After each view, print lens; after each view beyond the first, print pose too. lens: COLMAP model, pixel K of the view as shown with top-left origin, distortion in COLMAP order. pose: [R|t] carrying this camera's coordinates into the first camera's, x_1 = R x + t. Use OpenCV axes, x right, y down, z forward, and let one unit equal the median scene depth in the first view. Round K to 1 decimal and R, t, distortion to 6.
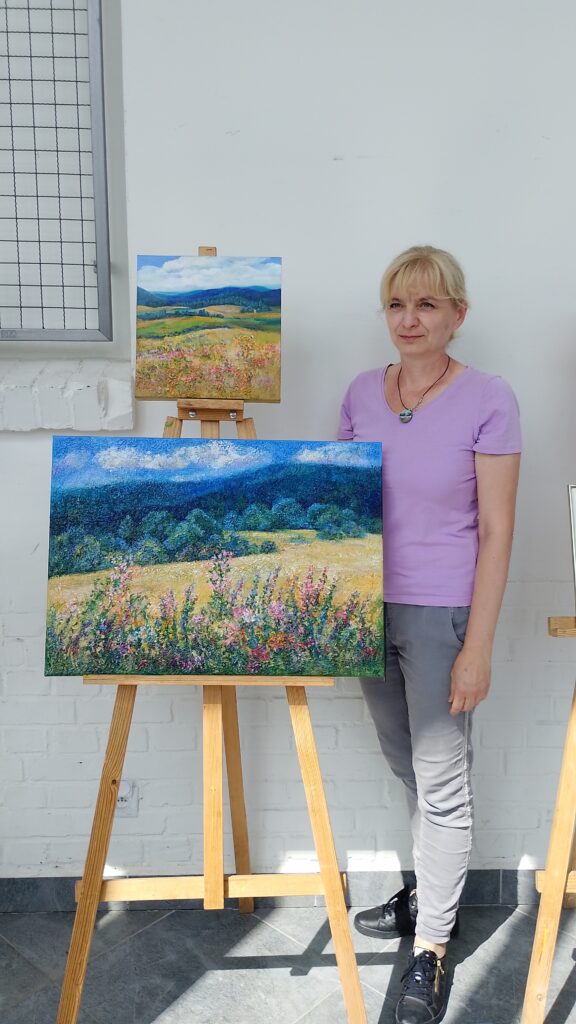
lens RADIAL K [[805.5, 0, 289.5], [0, 805.5, 491.2], [0, 0, 1]] dist [0.048592, -0.033621]
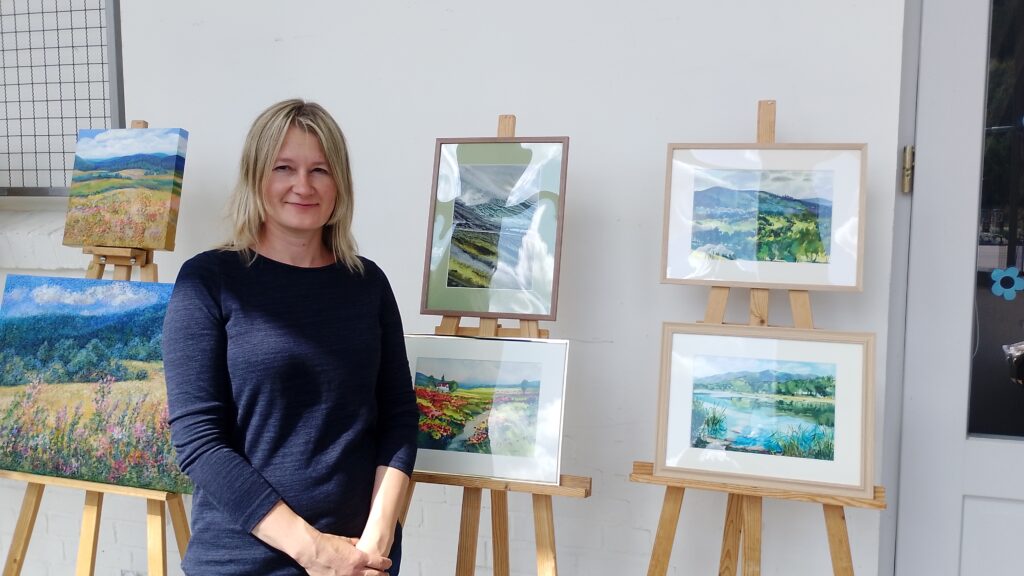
lens RADIAL K [[805.5, 0, 515.0], [0, 805.5, 286.9], [0, 0, 1]] dist [0.048592, -0.033621]
pose [[0.951769, 0.031966, -0.305145, 0.841202], [-0.048609, 0.997707, -0.047099, -0.028203], [0.302940, 0.059660, 0.951140, 0.040393]]
